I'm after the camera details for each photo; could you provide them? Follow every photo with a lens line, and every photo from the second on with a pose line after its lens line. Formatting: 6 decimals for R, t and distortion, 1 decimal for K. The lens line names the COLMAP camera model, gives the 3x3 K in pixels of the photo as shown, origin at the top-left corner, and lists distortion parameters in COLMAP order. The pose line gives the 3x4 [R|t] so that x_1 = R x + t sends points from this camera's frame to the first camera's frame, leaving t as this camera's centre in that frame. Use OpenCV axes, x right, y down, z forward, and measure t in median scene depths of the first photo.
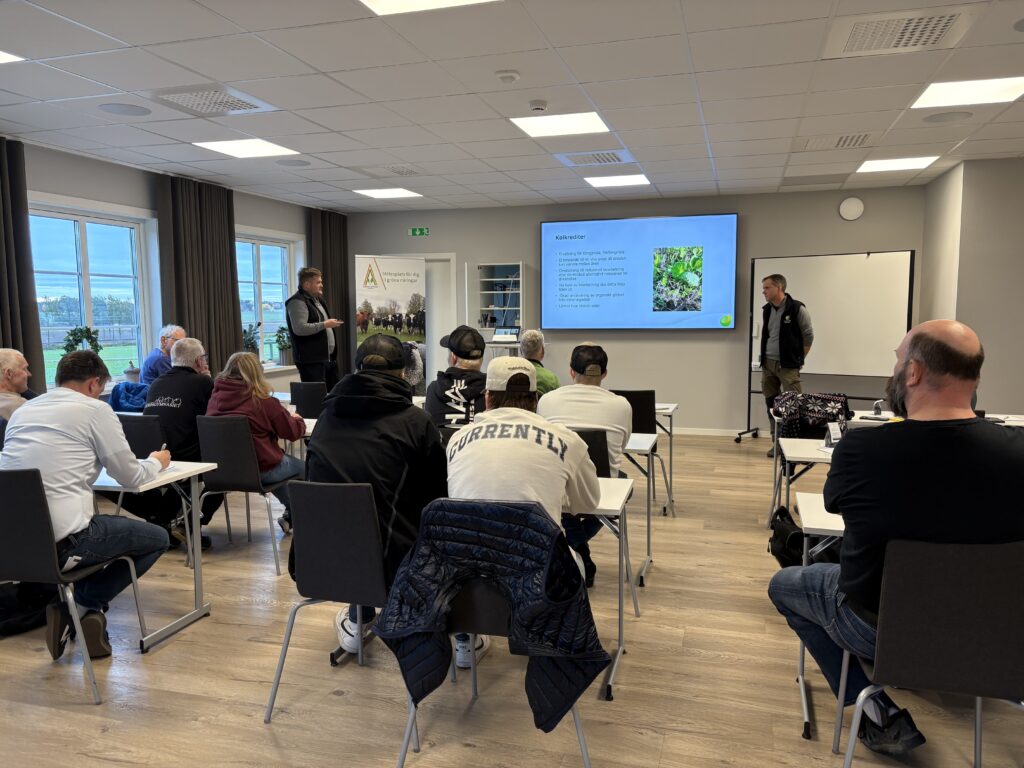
lens RADIAL K [[820.3, 0, 523.1], [0, 820.3, 388.6], [0, 0, 1]] dist [0.358715, -0.475631]
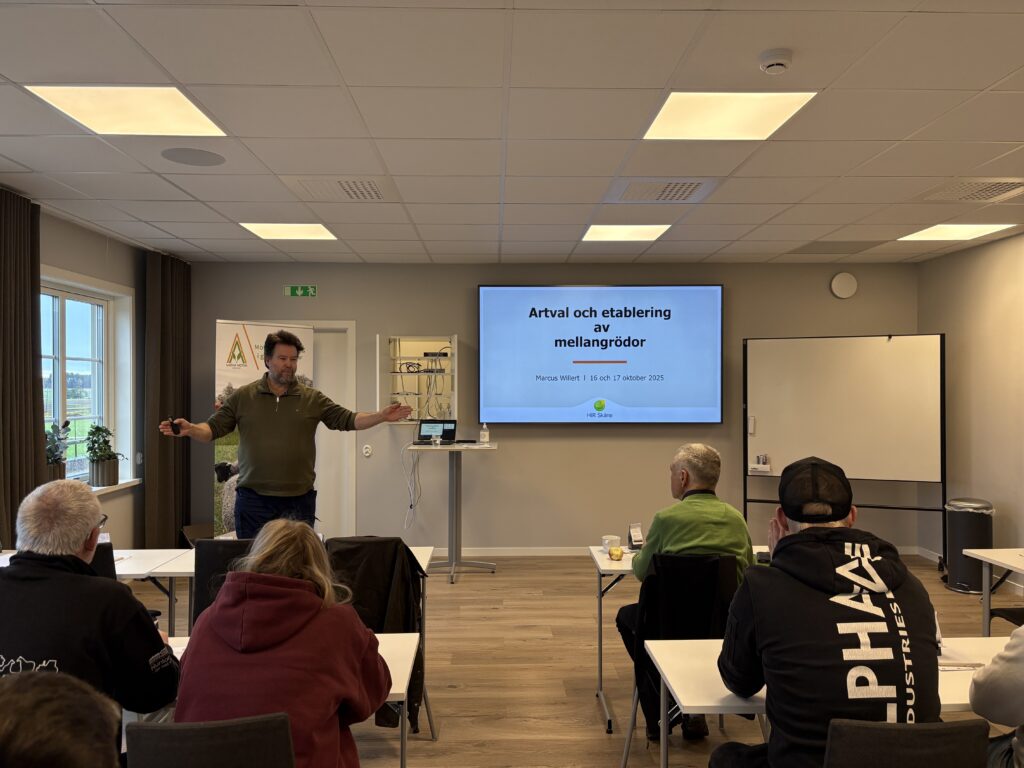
lens RADIAL K [[820.3, 0, 523.1], [0, 820.3, 388.6], [0, 0, 1]] dist [0.358715, -0.475631]
pose [[0.950131, 0.006713, 0.311779, -0.183244], [0.028450, 0.993733, -0.108096, -0.021487], [-0.310551, 0.111576, 0.943986, 0.282657]]
